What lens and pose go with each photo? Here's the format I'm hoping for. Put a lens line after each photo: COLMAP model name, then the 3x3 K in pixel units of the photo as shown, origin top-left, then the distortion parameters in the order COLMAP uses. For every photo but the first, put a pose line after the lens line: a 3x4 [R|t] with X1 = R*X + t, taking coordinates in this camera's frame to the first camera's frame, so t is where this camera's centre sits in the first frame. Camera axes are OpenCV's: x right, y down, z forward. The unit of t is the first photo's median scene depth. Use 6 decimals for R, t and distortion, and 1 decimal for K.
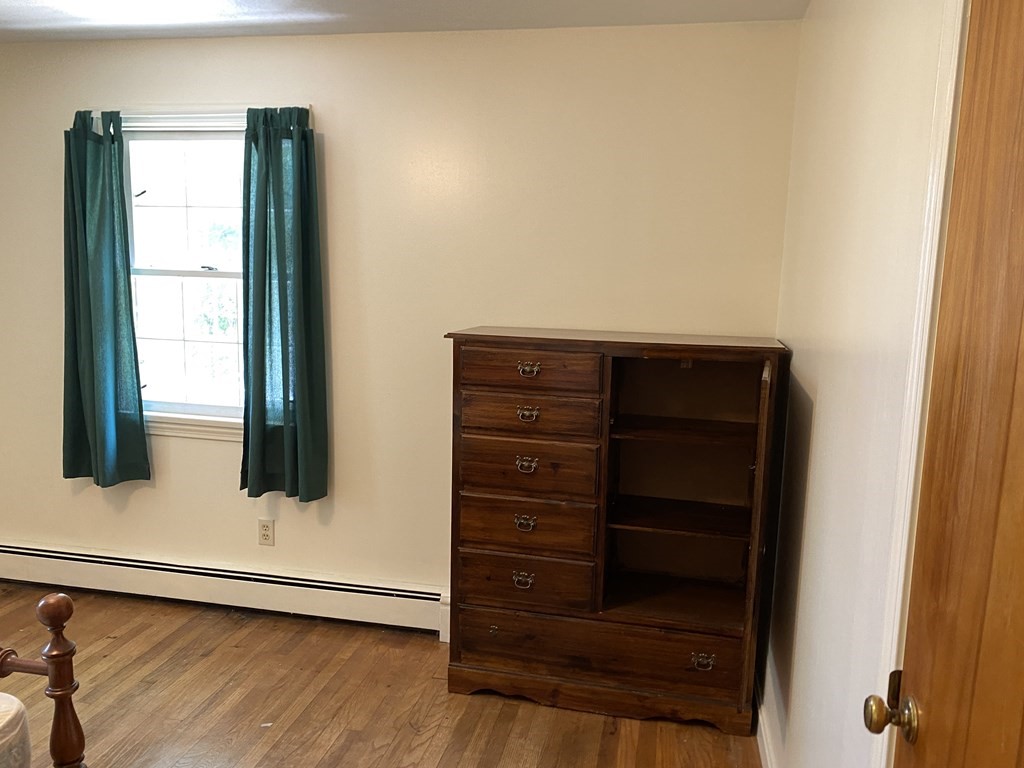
lens RADIAL K [[769.0, 0, 515.2], [0, 769.0, 402.1], [0, 0, 1]] dist [0.054033, -0.063663]
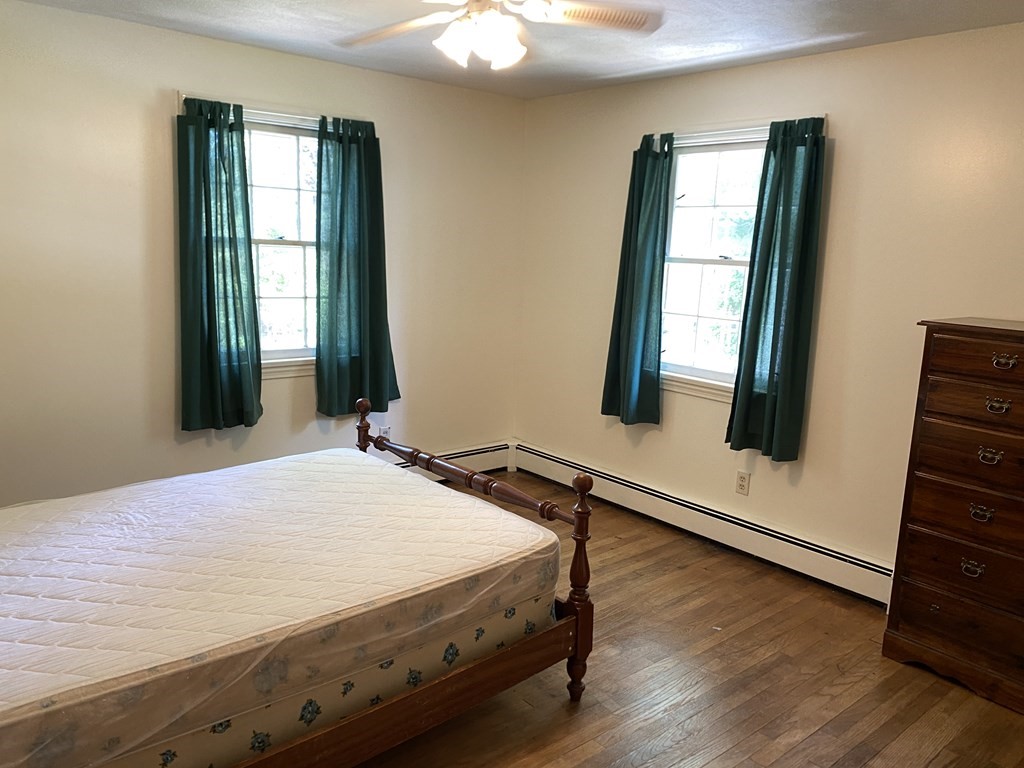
lens RADIAL K [[769.0, 0, 515.2], [0, 769.0, 402.1], [0, 0, 1]] dist [0.054033, -0.063663]
pose [[0.788708, 0.124321, -0.602066, 0.109561], [-0.110812, 0.992048, 0.059684, 0.016192], [0.604698, 0.019643, 0.796212, -0.163246]]
